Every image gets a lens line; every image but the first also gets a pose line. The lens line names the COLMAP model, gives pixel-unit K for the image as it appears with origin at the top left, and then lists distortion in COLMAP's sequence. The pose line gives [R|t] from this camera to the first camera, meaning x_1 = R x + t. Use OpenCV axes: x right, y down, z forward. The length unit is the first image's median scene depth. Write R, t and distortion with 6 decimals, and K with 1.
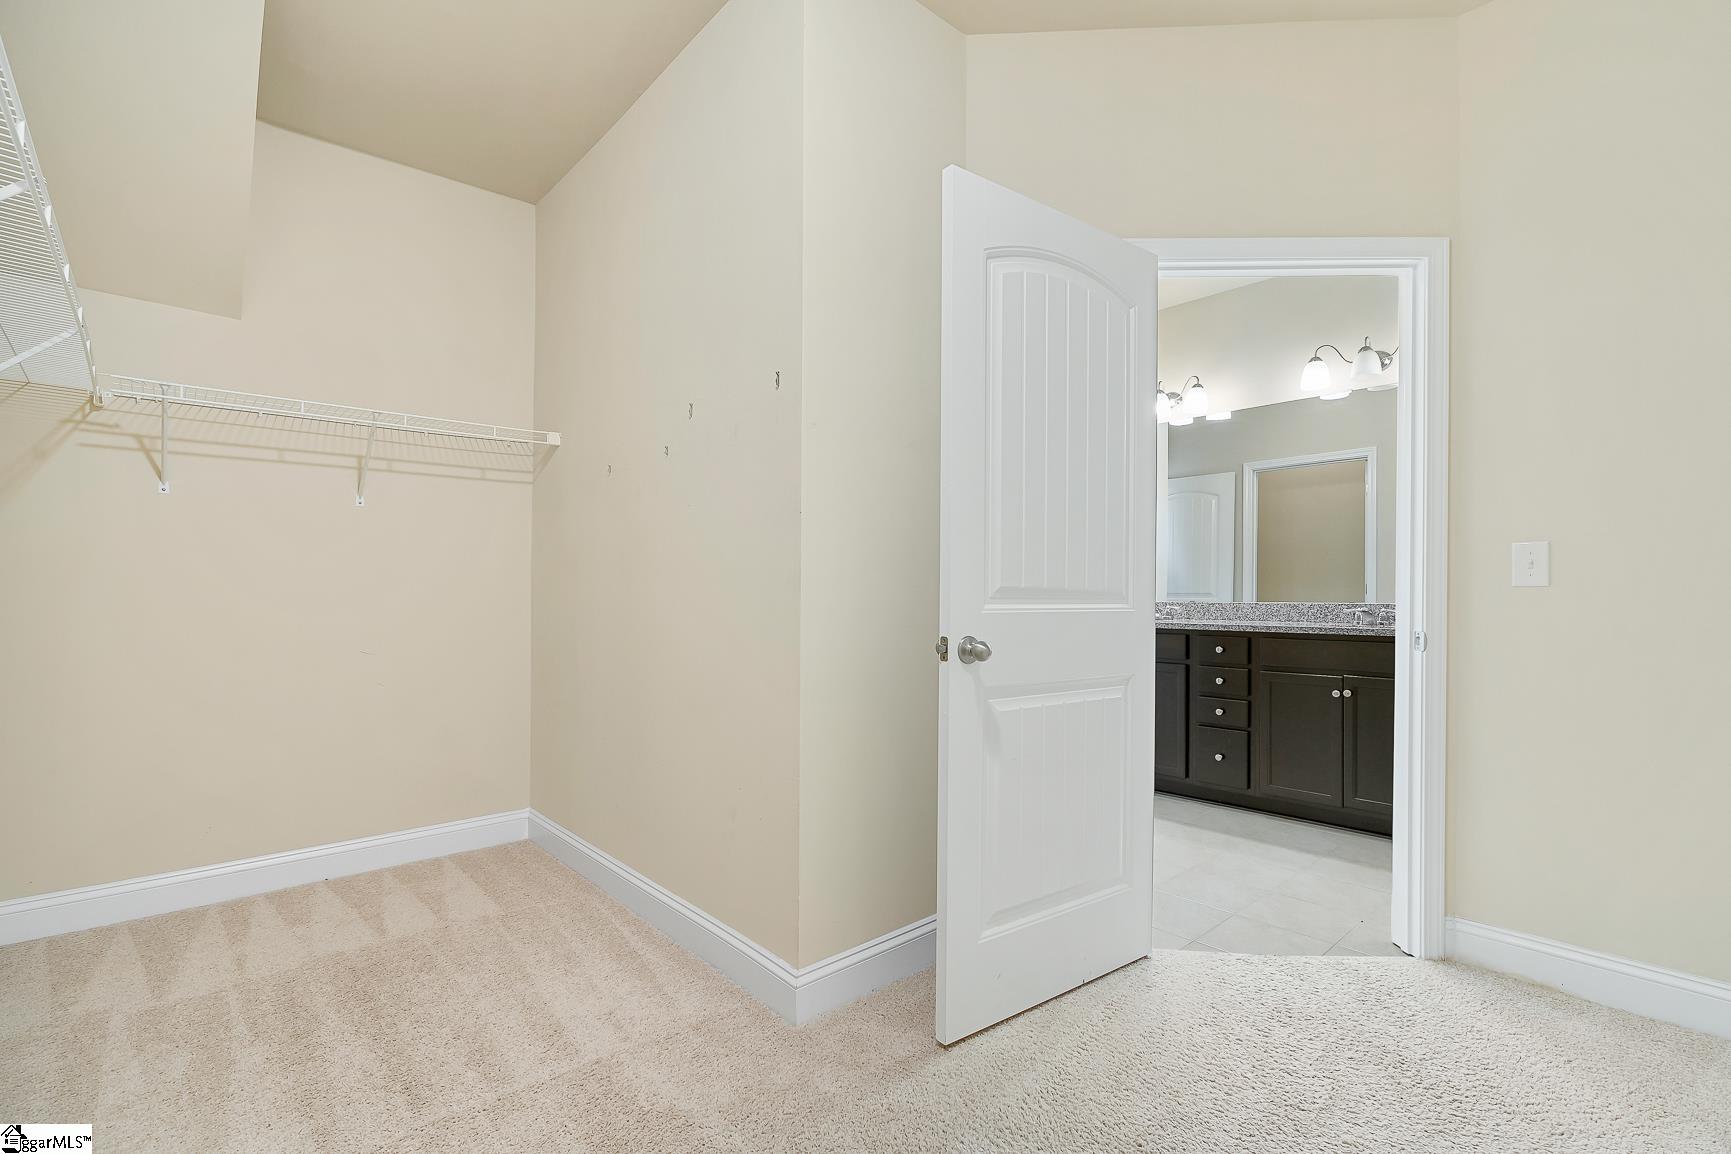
lens RADIAL K [[795.3, 0, 866.5], [0, 795.3, 565.0], [0, 0, 1]] dist [0.000129, -0.000134]
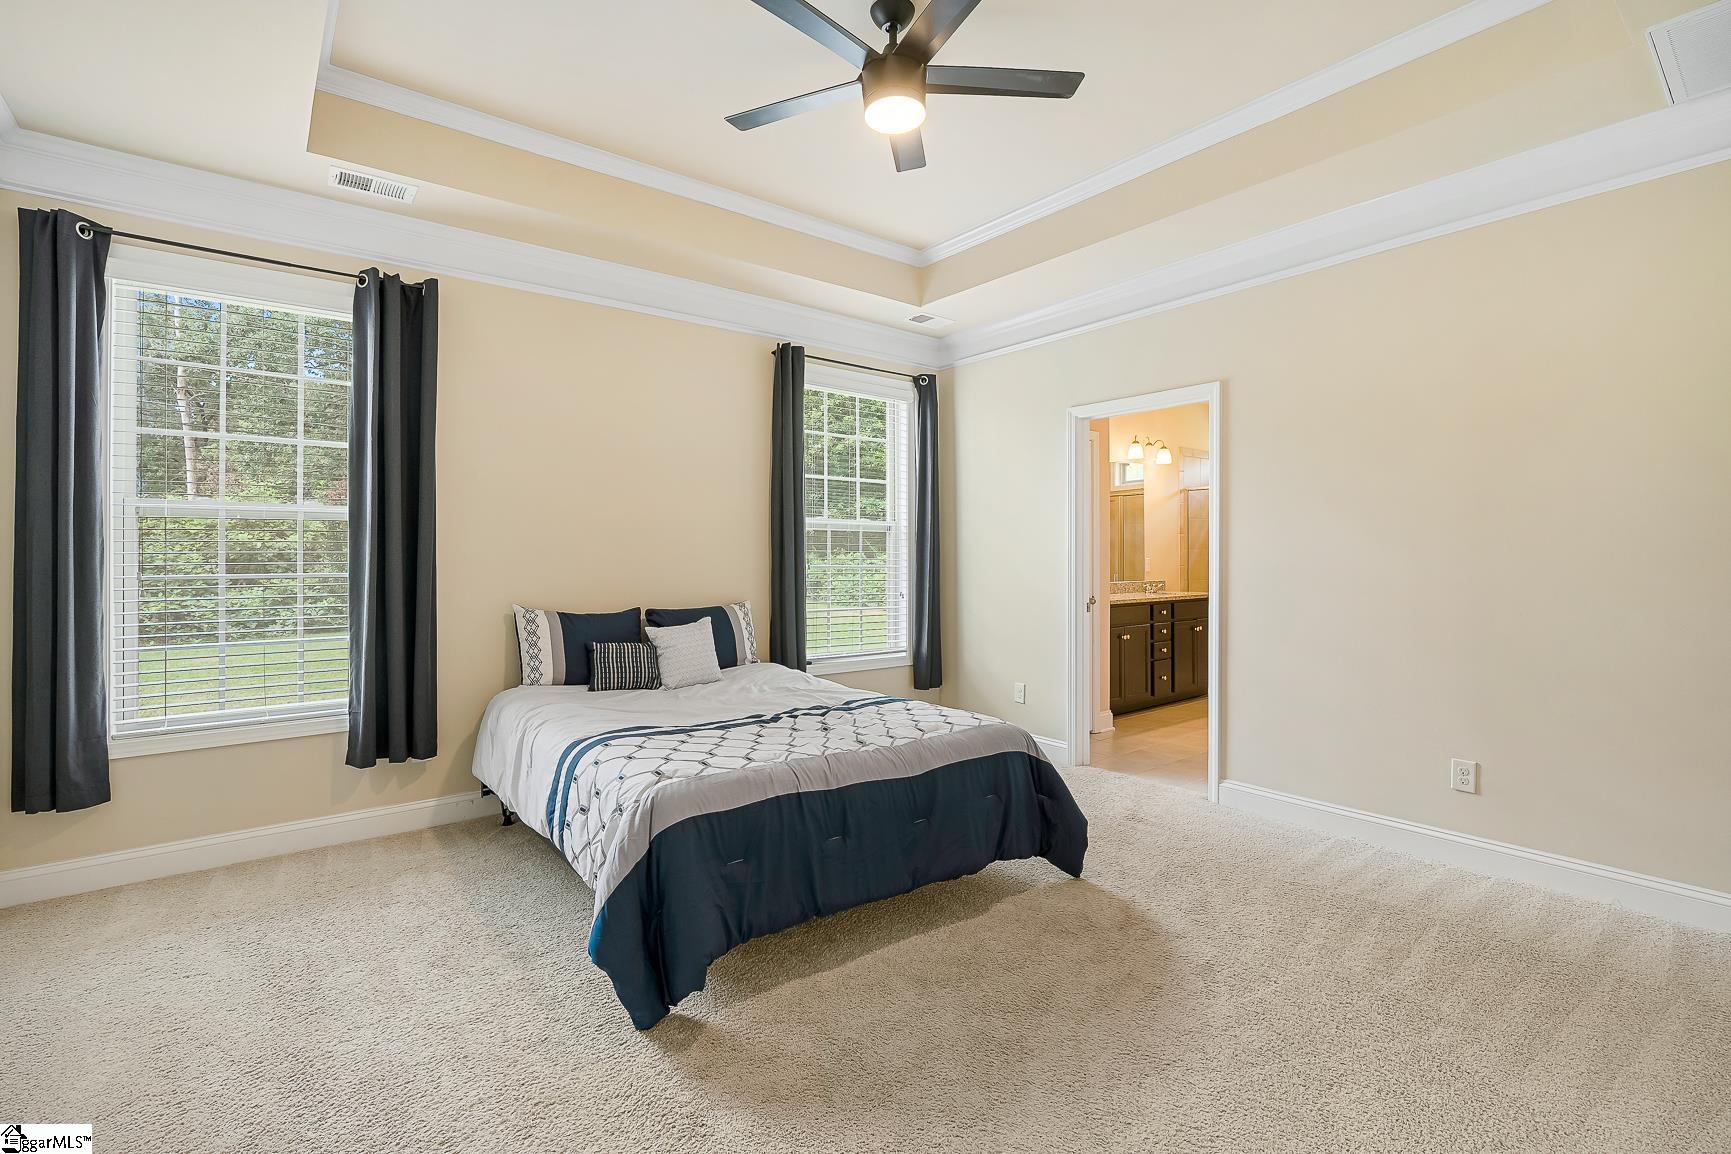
lens RADIAL K [[772.9, 0, 864.5], [0, 772.9, 554.4], [0, 0, 1]] dist [-0.000966, -0.000076]
pose [[0.066830, 0.010300, 0.997711, -1.222292], [-0.004755, 0.999939, -0.010004, 0.001809], [-0.997753, -0.004075, 0.066875, 1.522383]]
